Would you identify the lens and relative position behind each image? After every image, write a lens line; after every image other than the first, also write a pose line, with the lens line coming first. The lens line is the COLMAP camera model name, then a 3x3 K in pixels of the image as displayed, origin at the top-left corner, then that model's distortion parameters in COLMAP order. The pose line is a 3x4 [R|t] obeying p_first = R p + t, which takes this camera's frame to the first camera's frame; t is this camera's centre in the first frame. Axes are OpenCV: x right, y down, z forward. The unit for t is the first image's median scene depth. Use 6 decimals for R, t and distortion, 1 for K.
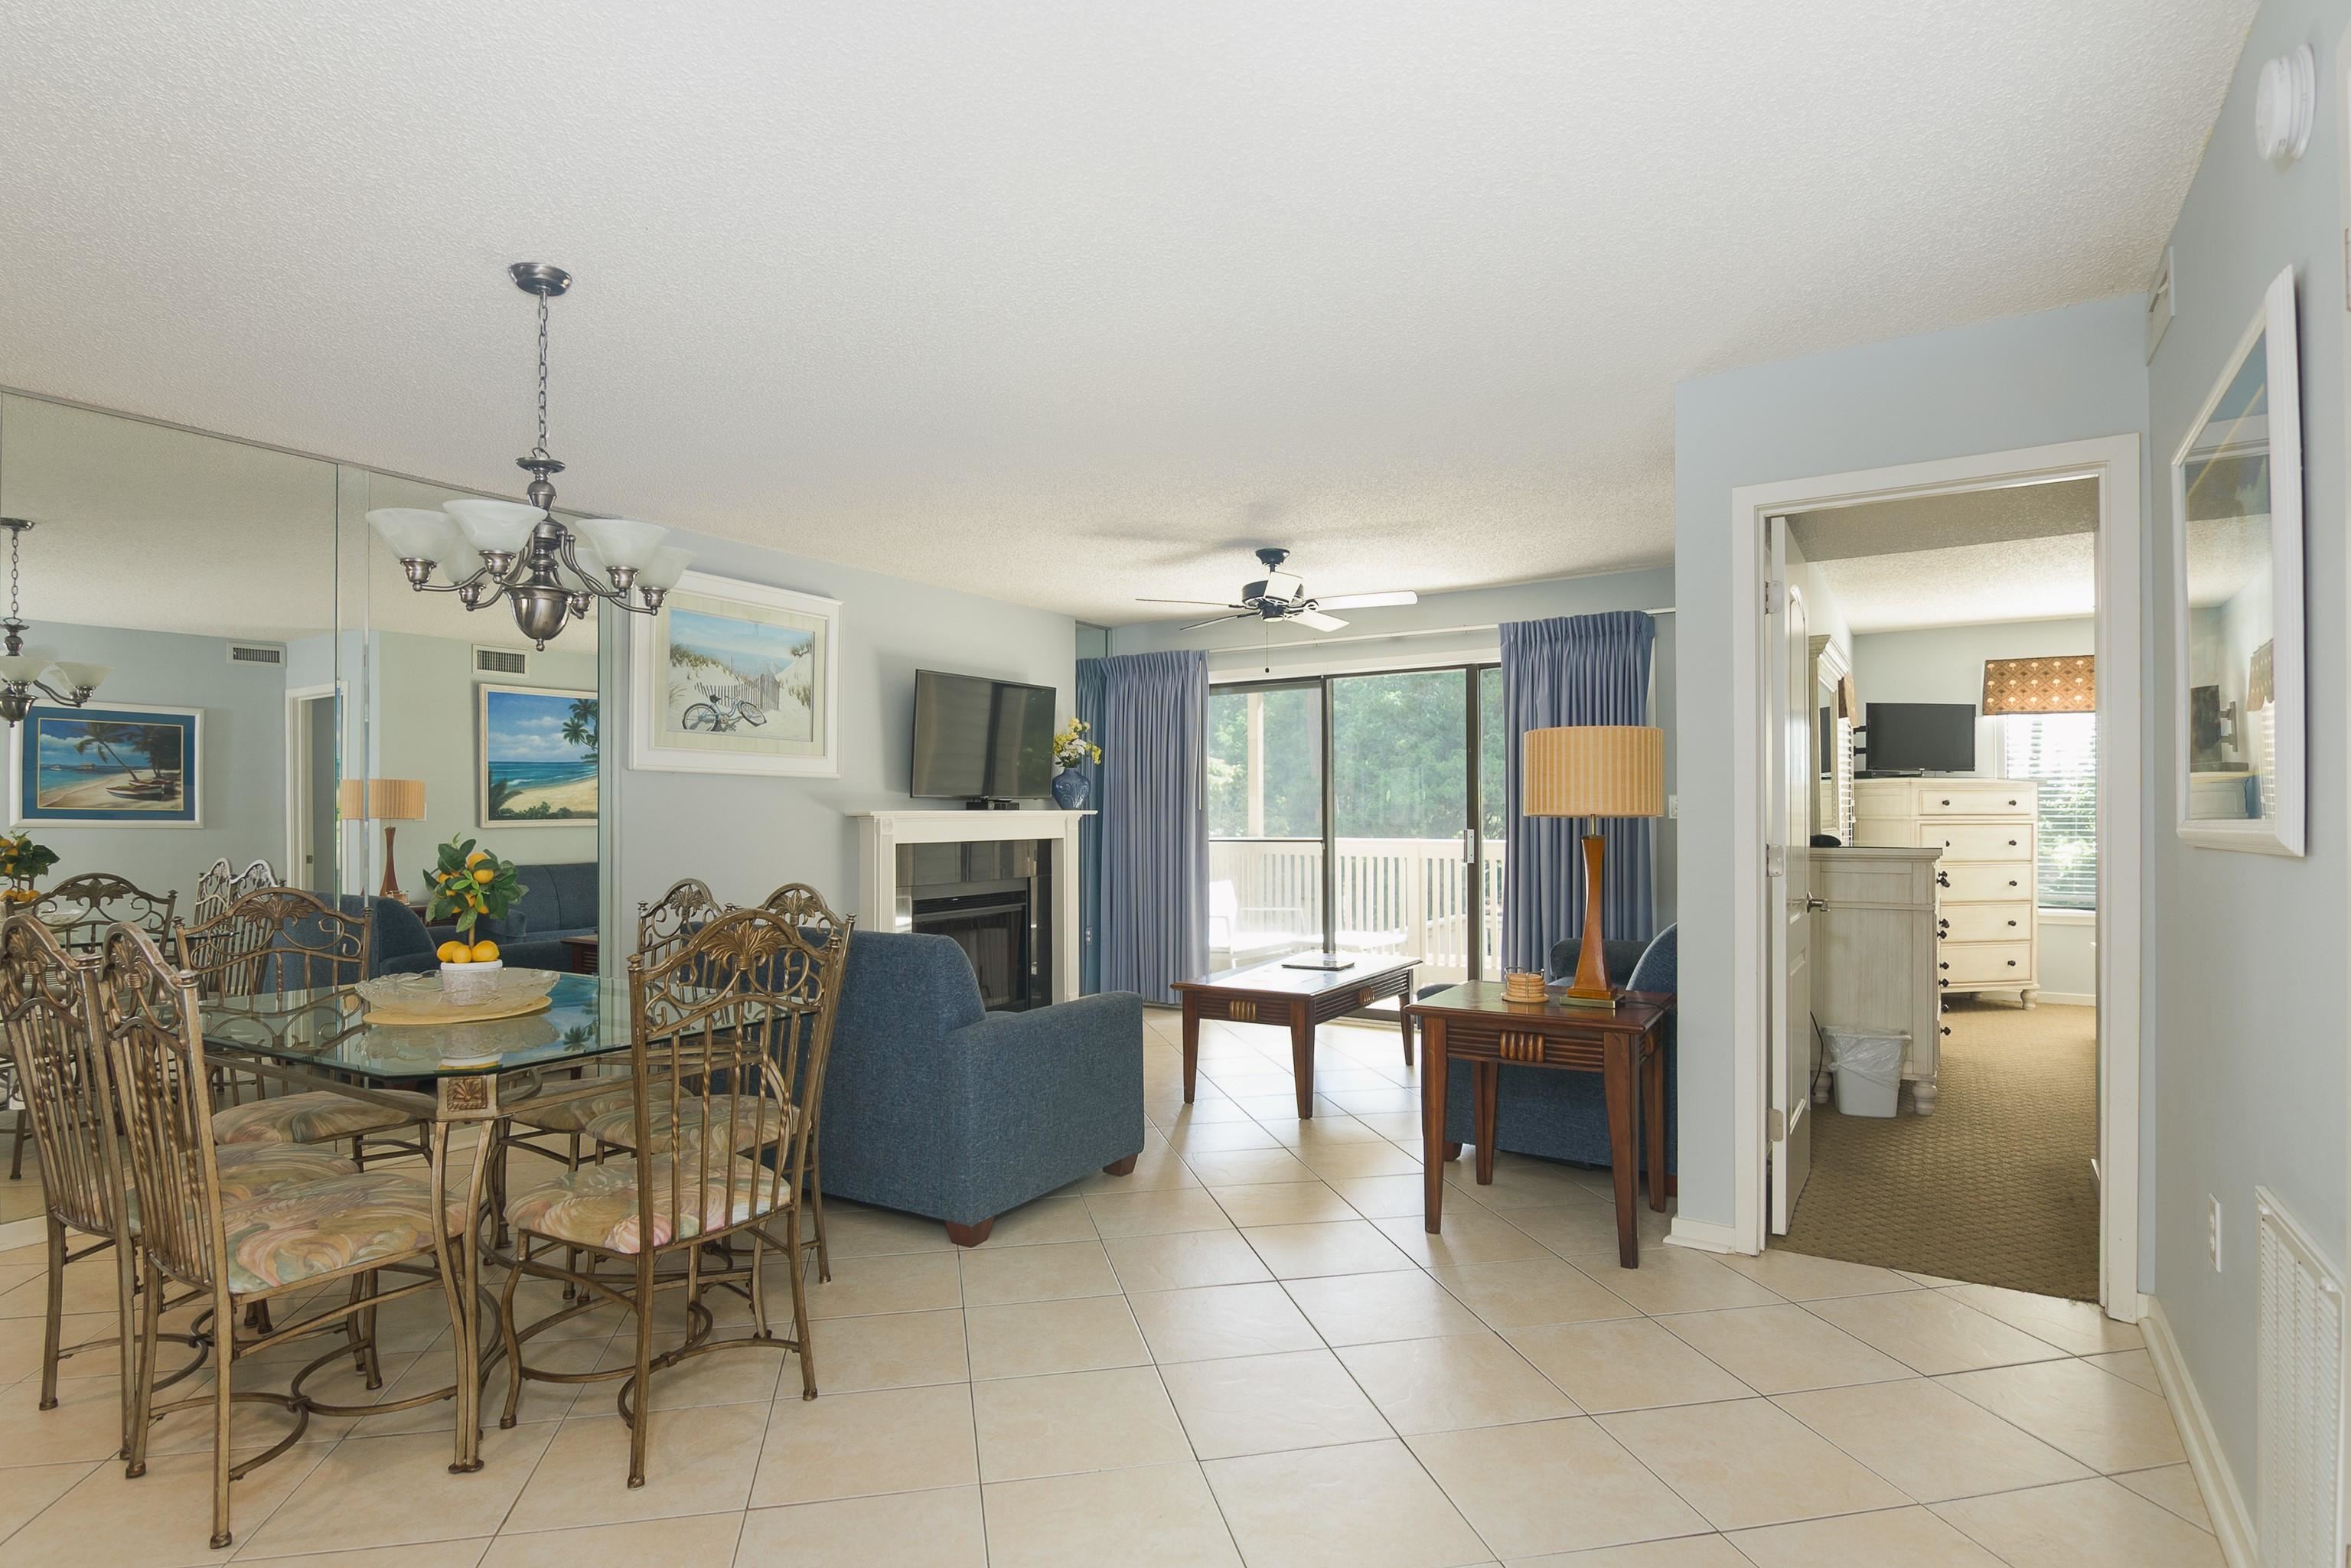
lens RADIAL K [[1202.2, 0, 1170.1], [0, 1202.2, 801.5], [0, 0, 1]] dist [-0.000438, -0.005450]
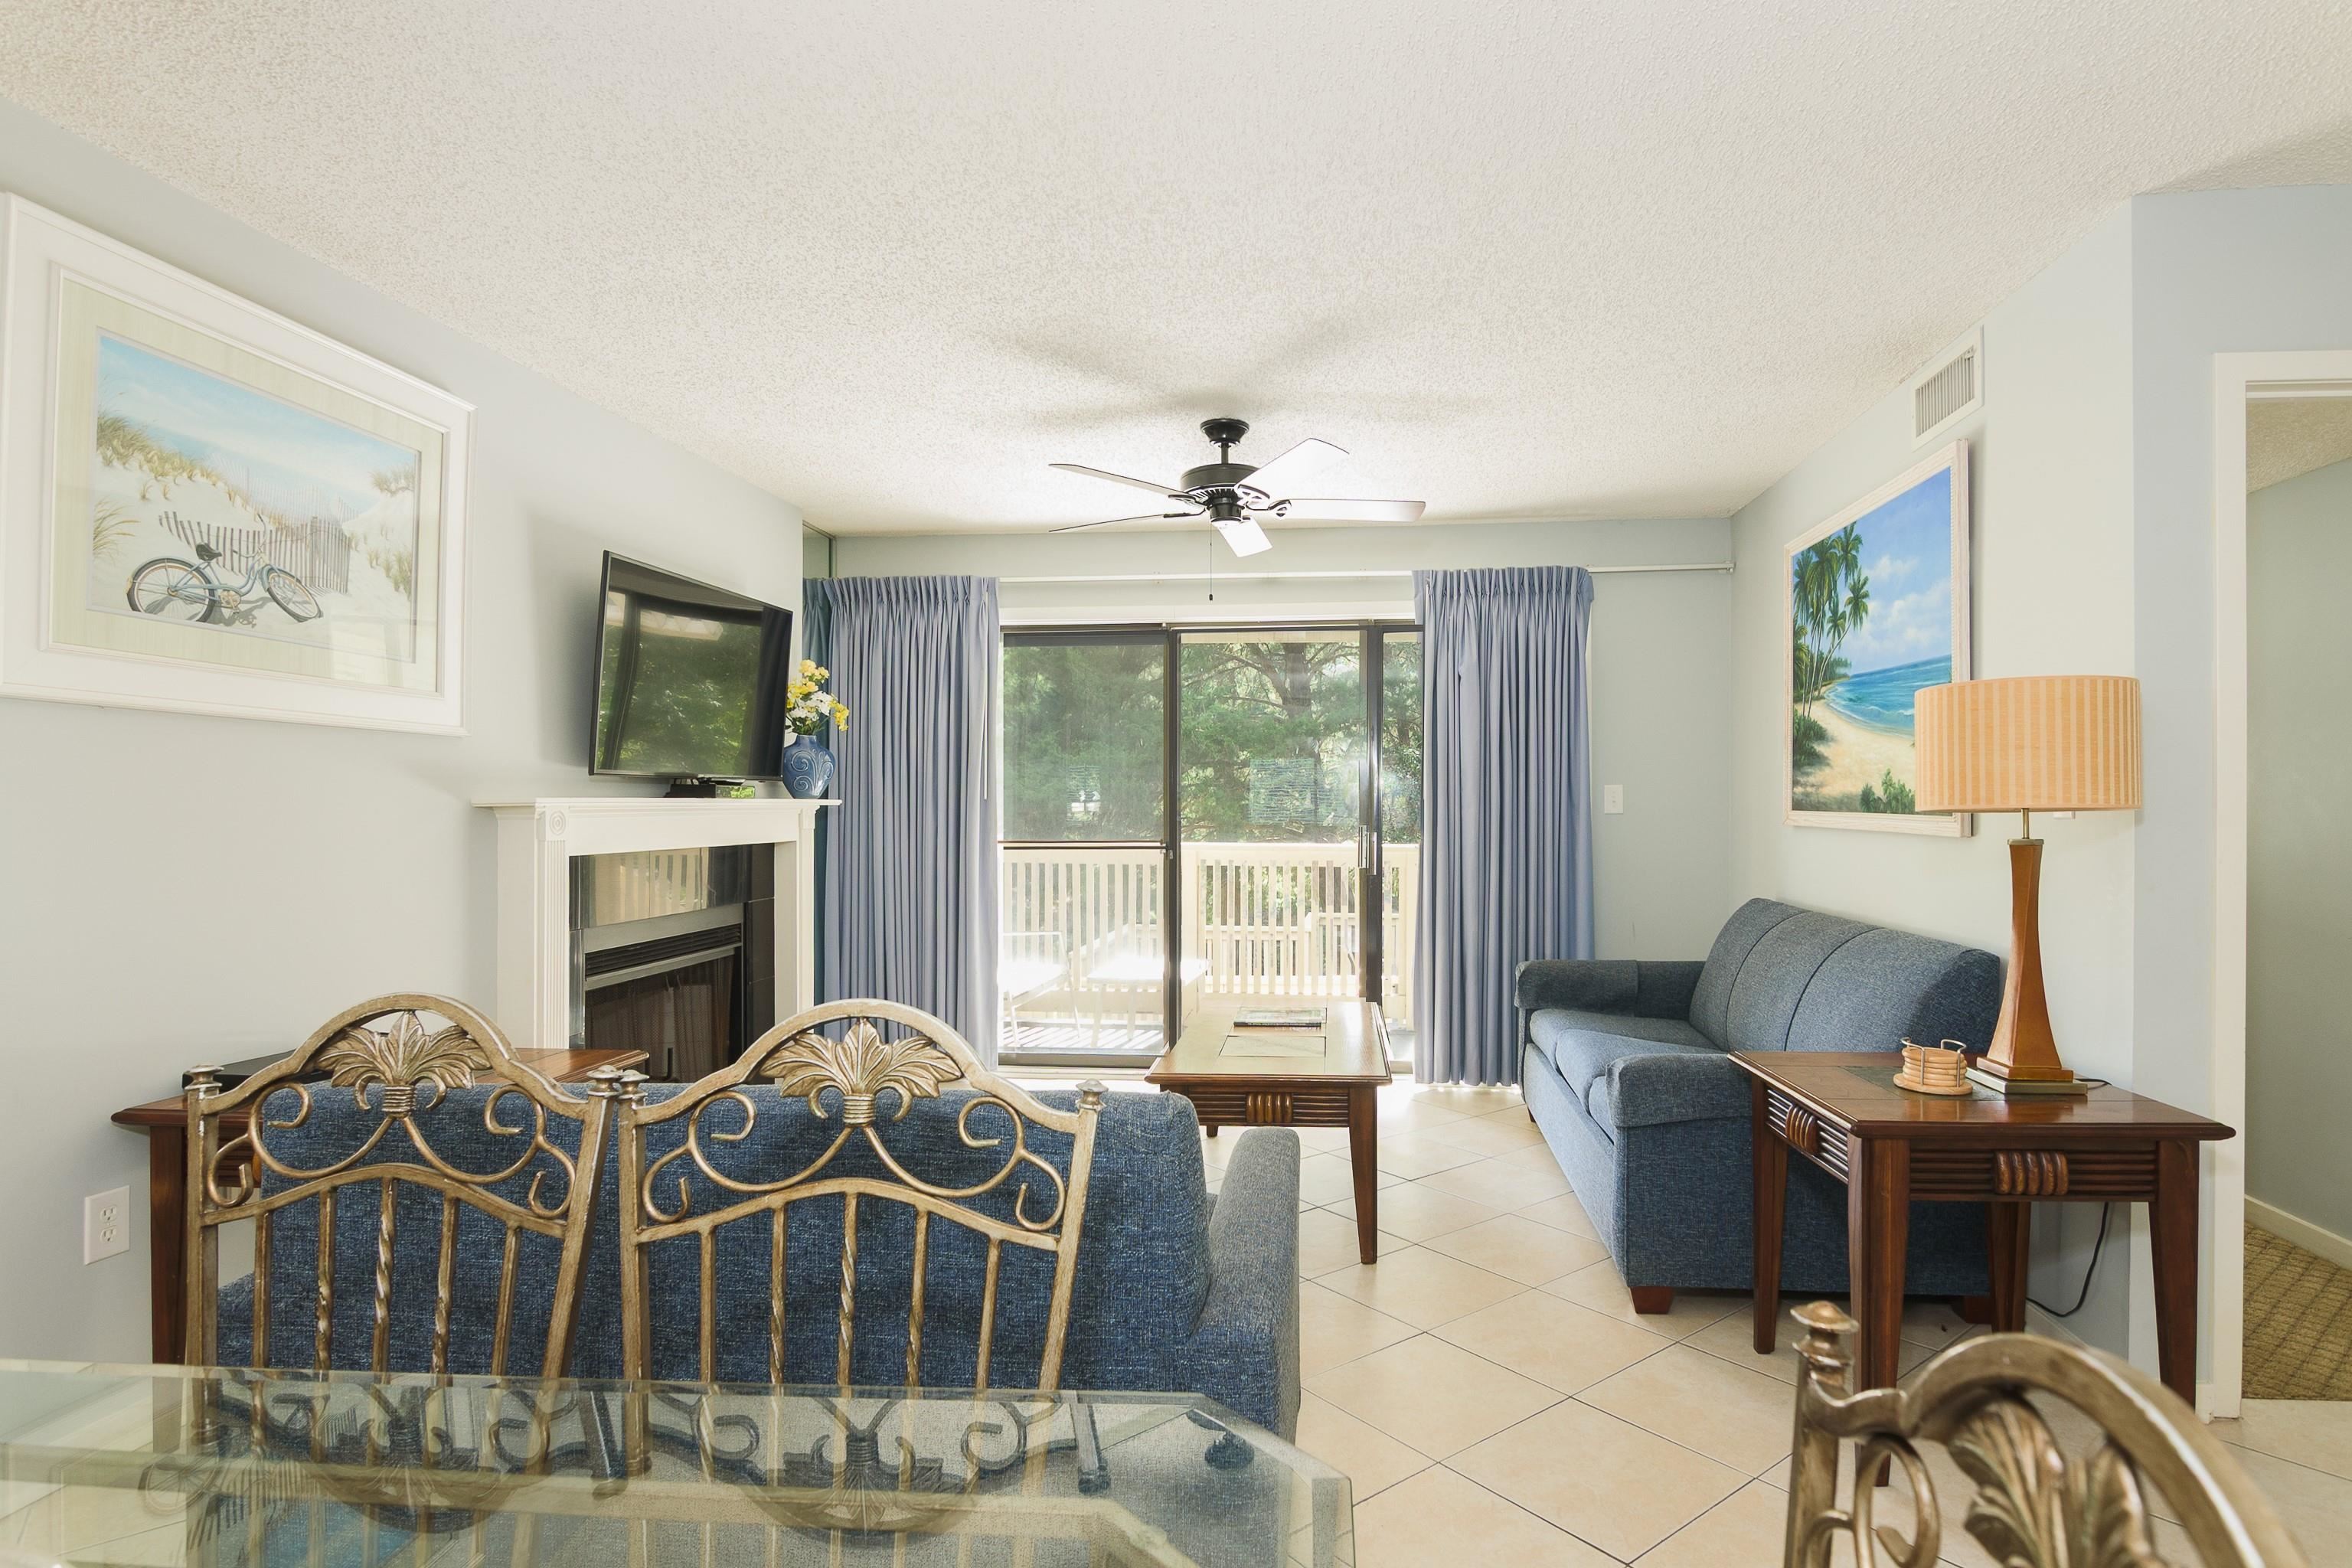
lens RADIAL K [[1202.7, 0, 1245.1], [0, 1202.7, 828.4], [0, 0, 1]] dist [-0.000438, -0.005450]
pose [[0.891366, -0.003244, 0.453272, -0.185189], [-0.010058, 0.999587, 0.026933, 0.003679], [-0.453172, -0.028566, 0.890965, 0.322060]]
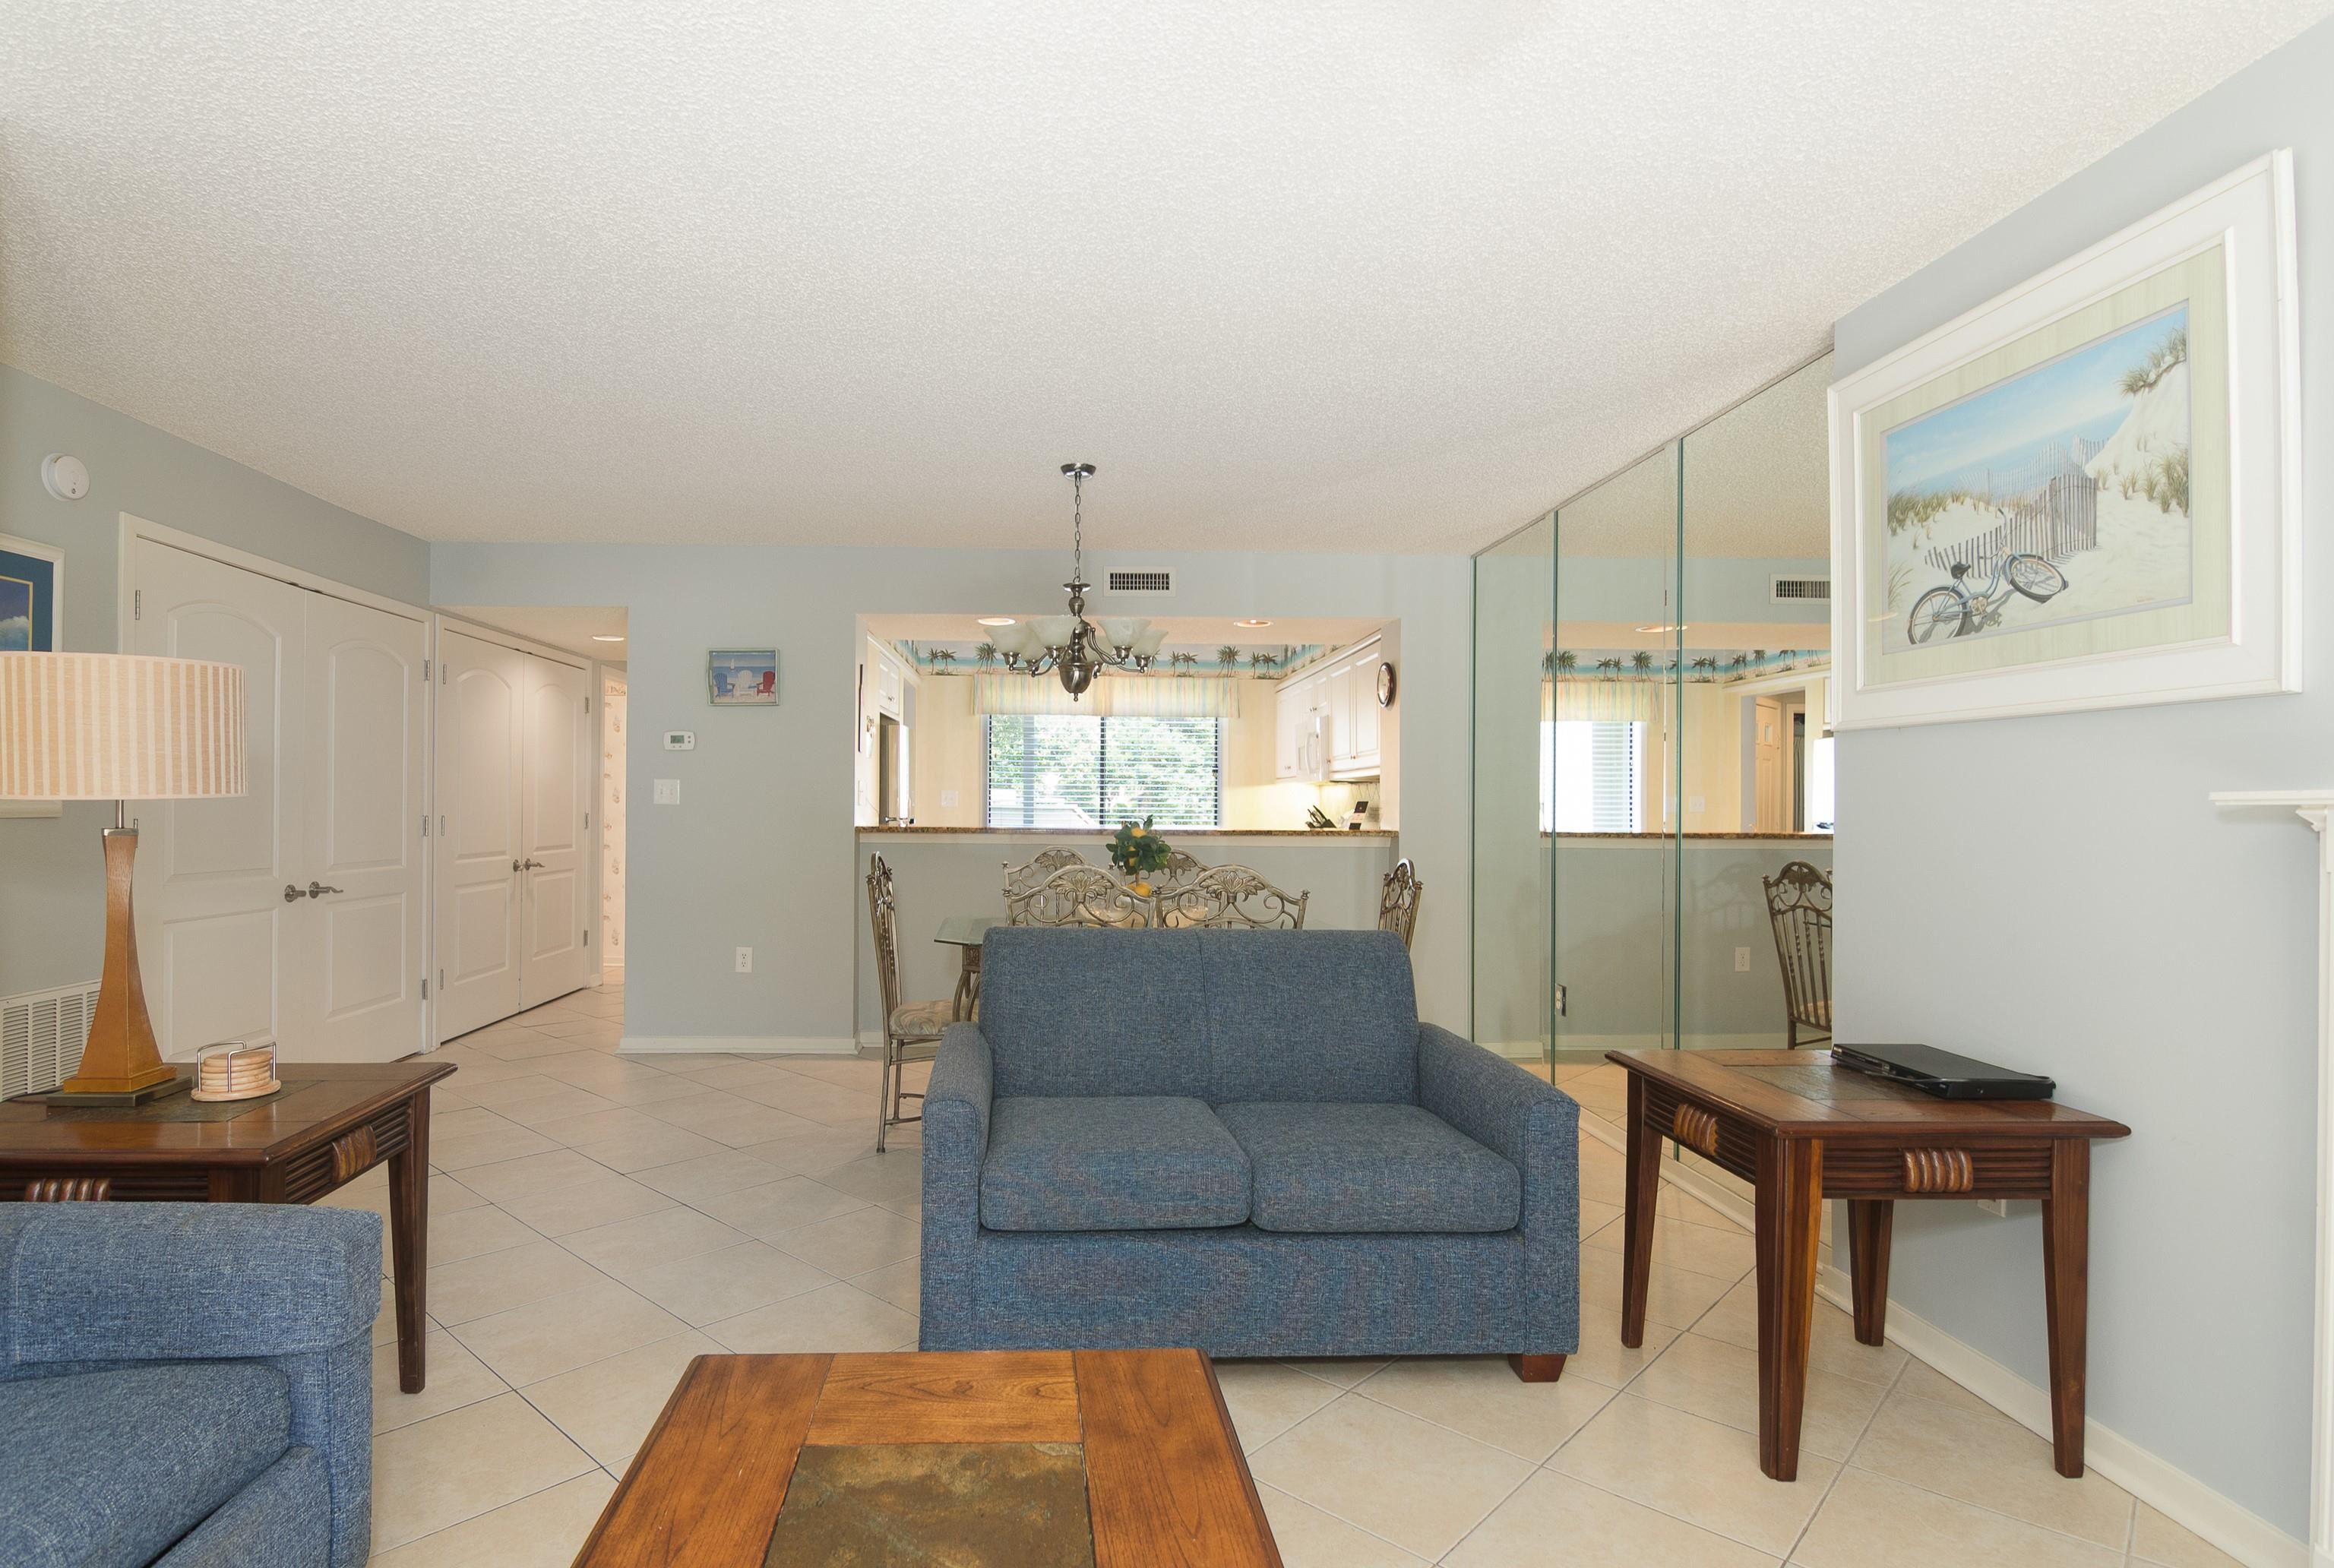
lens RADIAL K [[1193.4, 0, 1081.6], [0, 1193.4, 805.1], [0, 0, 1]] dist [-0.000438, -0.005450]
pose [[-0.827996, -0.003187, -0.560725, 0.154924], [0.002856, 0.999947, -0.009901, 0.011904], [0.560727, -0.009799, -0.827943, 0.961459]]
